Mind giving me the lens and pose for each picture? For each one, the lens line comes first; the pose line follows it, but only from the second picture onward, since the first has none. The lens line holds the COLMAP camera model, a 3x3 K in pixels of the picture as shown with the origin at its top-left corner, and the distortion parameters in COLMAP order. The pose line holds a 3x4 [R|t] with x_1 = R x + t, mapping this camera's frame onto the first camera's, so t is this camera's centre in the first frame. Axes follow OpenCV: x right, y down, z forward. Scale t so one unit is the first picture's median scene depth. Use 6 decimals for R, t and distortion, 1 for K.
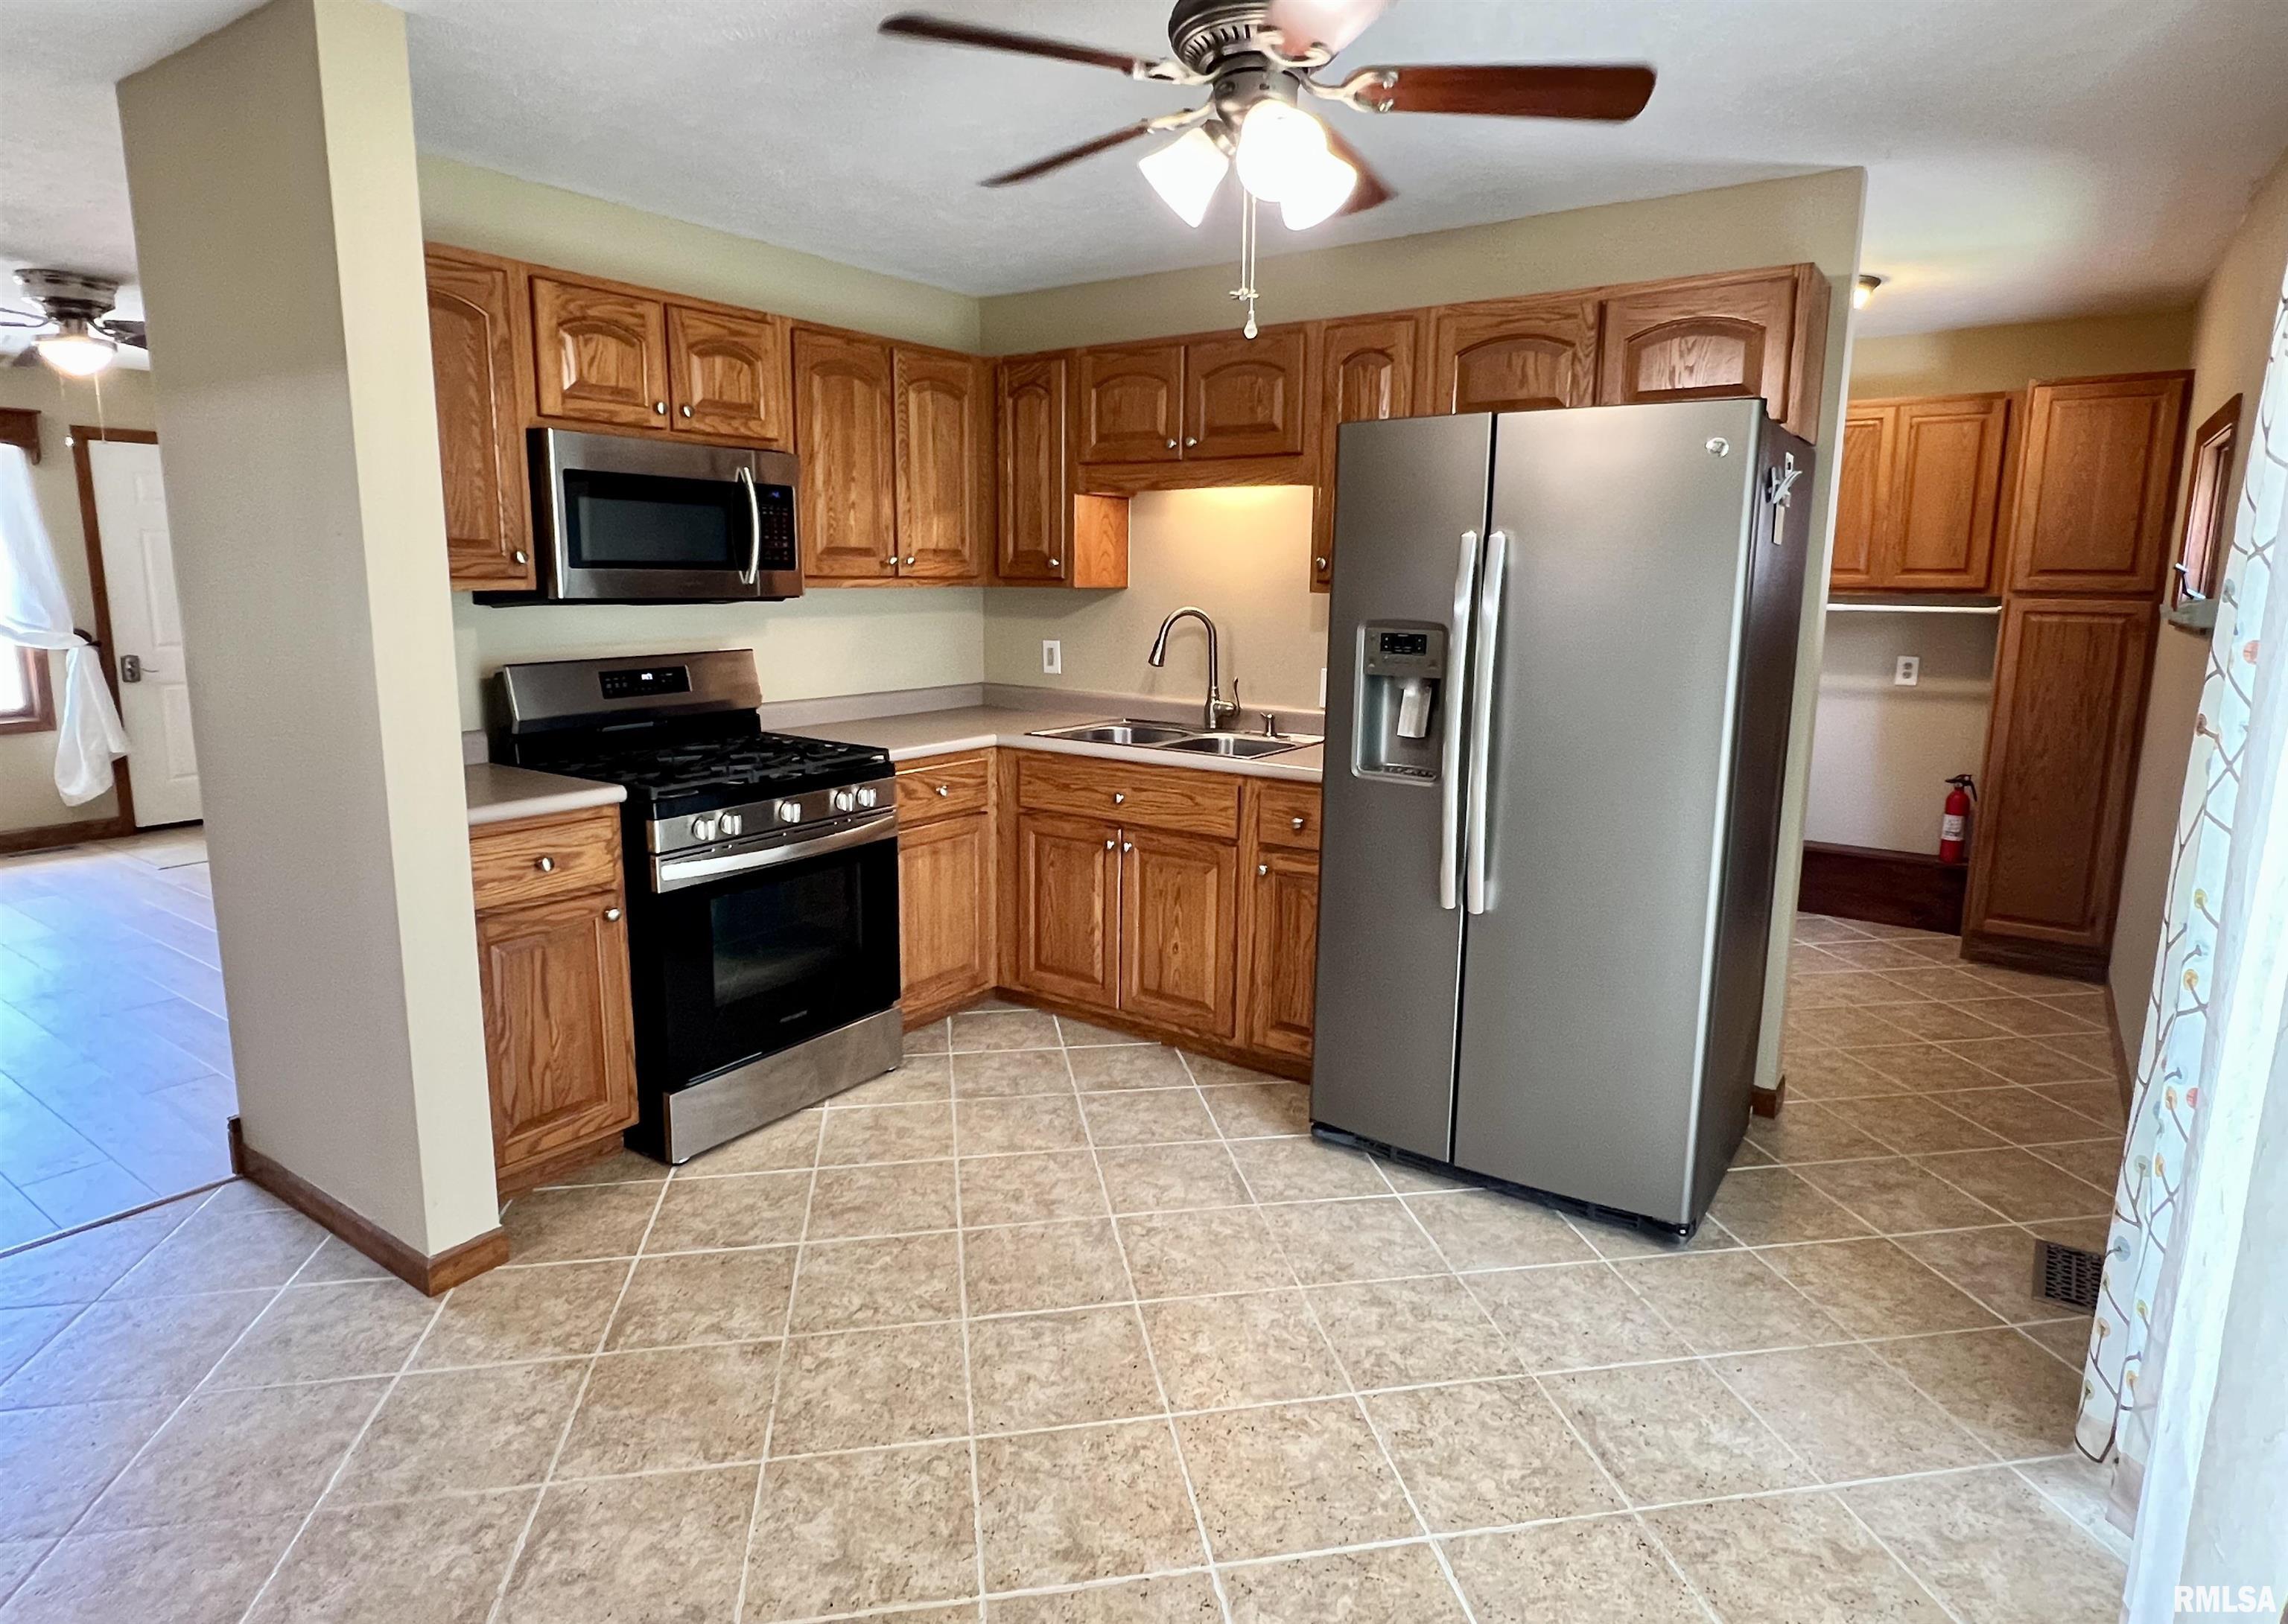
lens RADIAL K [[1248.9, 0, 1144.3], [0, 1248.9, 774.7], [0, 0, 1]] dist [0.004031, 0.001302]
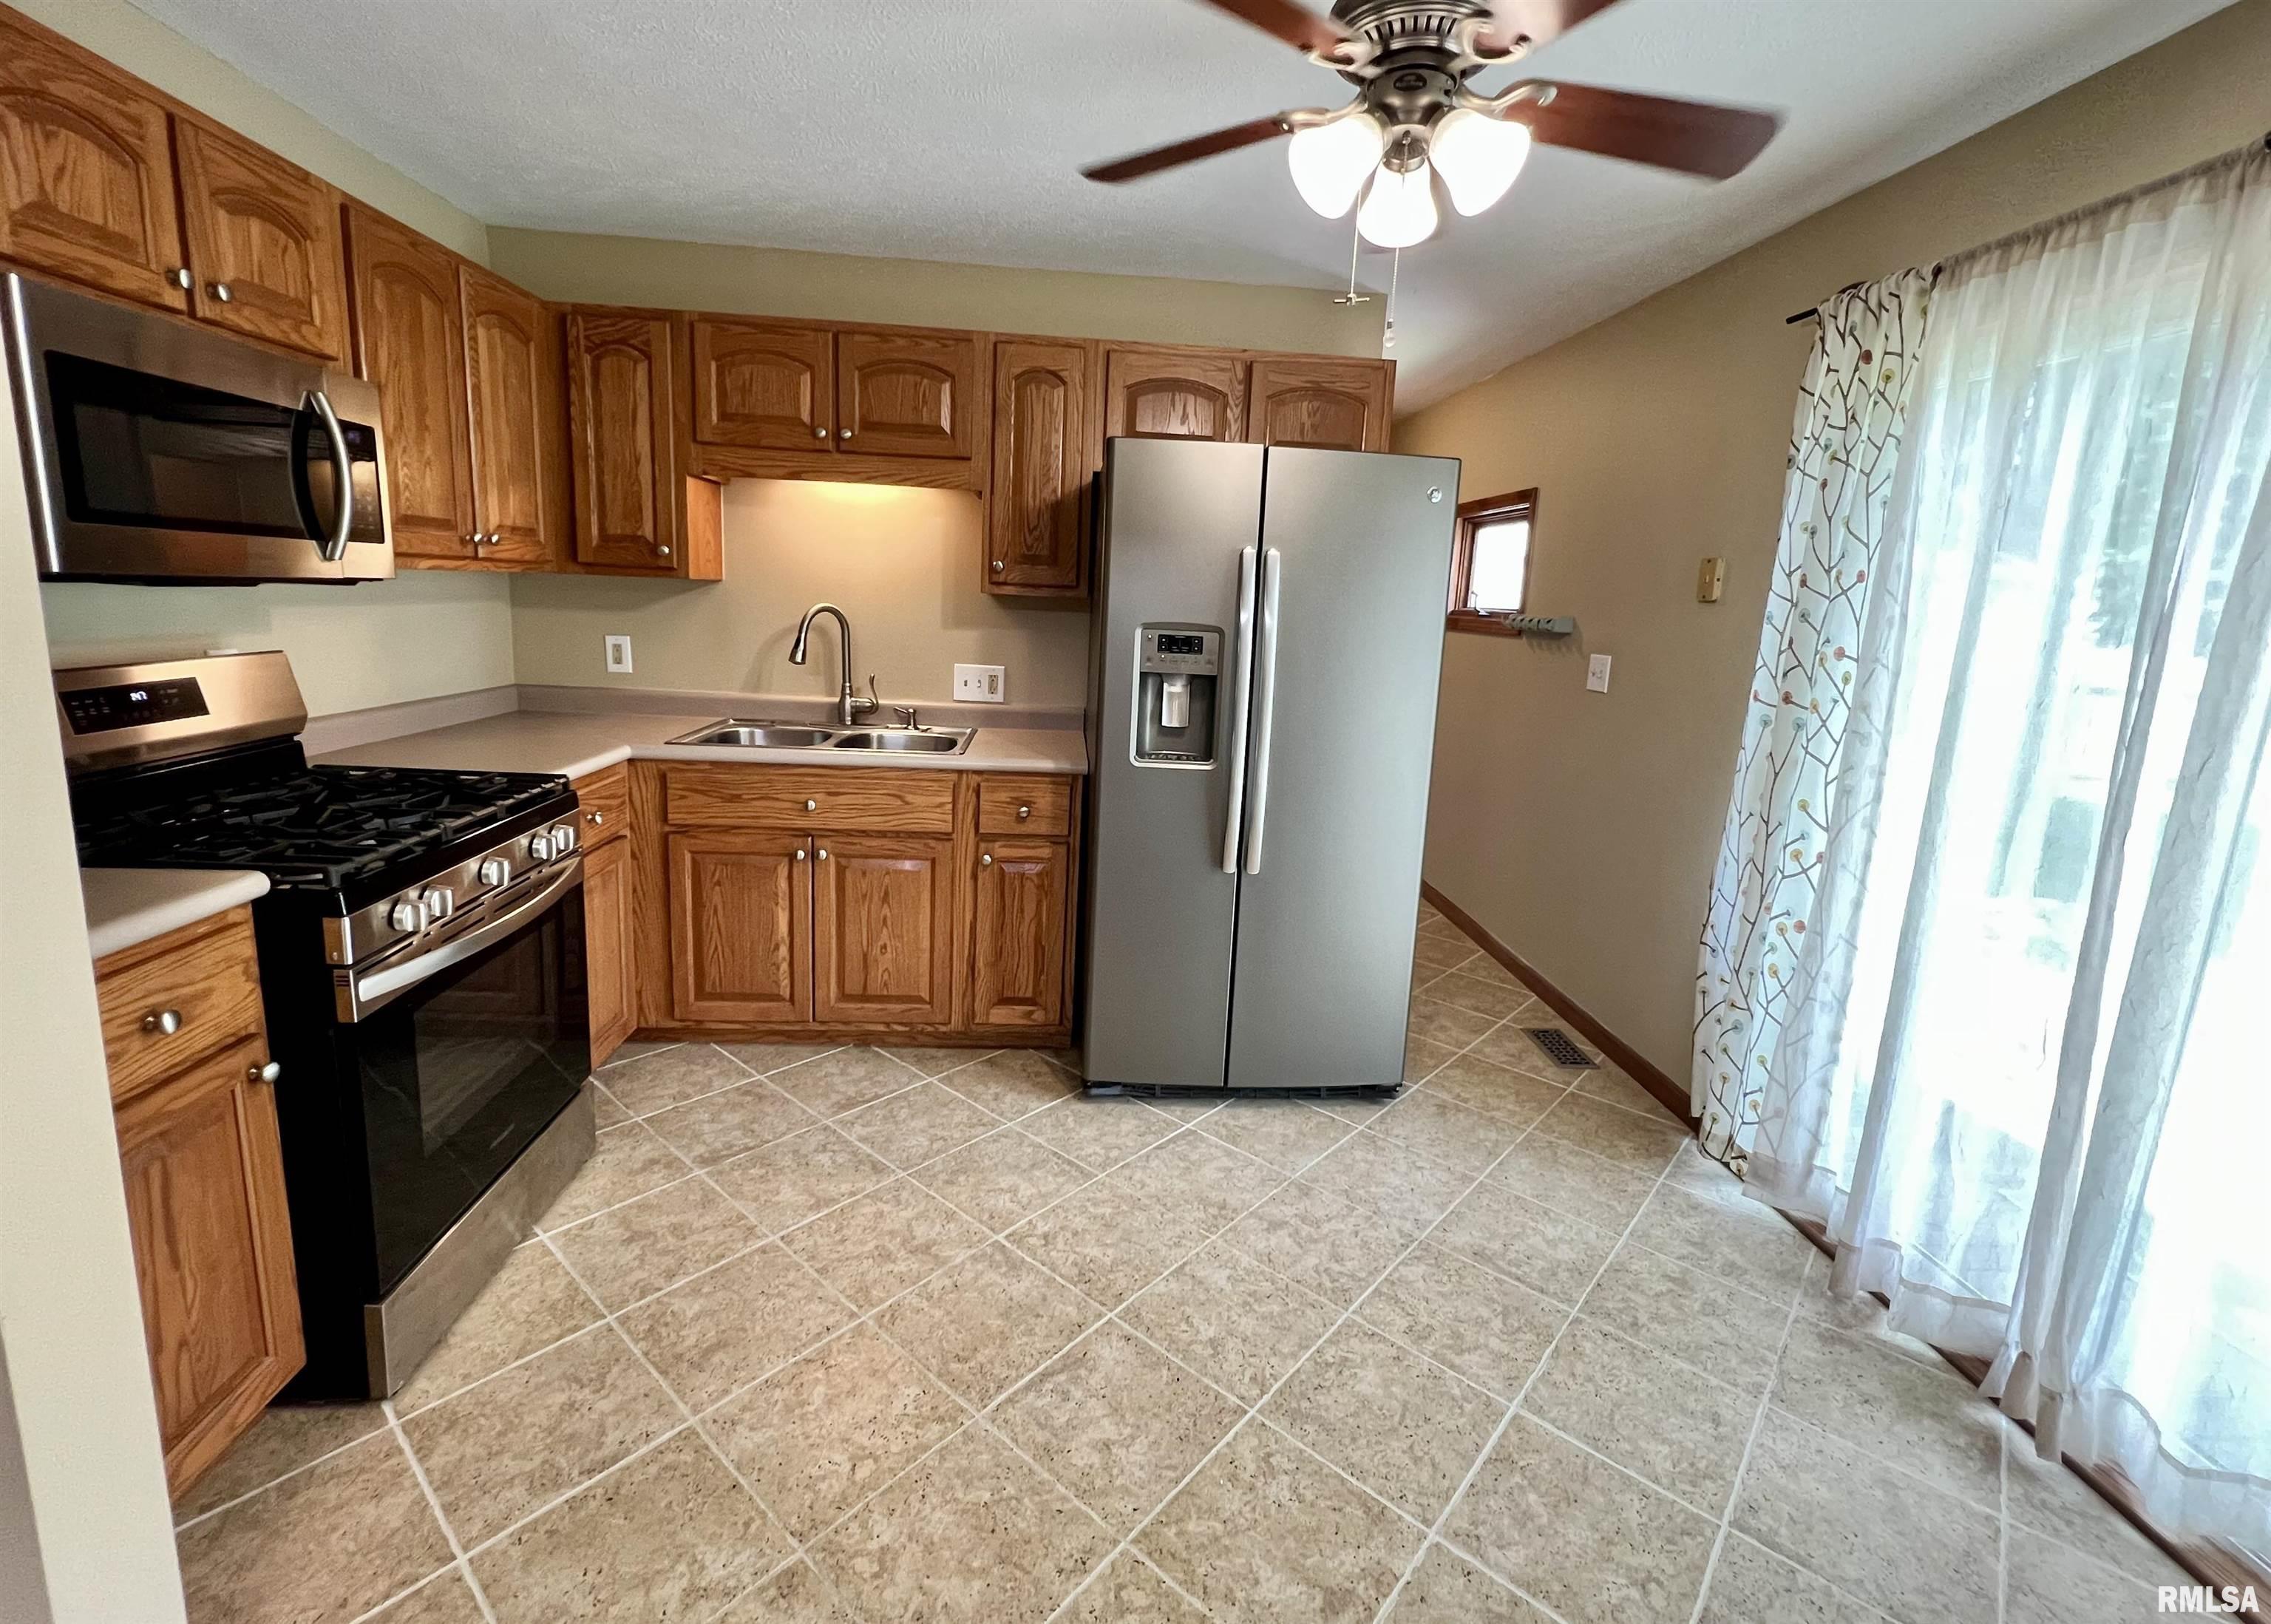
lens RADIAL K [[999.6, 0, 1136.5], [0, 999.6, 775.3], [0, 0, 1]] dist [0.000077, 0.000810]
pose [[0.776801, -0.085847, 0.623868, -0.345466], [0.061903, 0.996276, 0.060015, -0.039106], [-0.626697, -0.008001, 0.779222, 0.286755]]
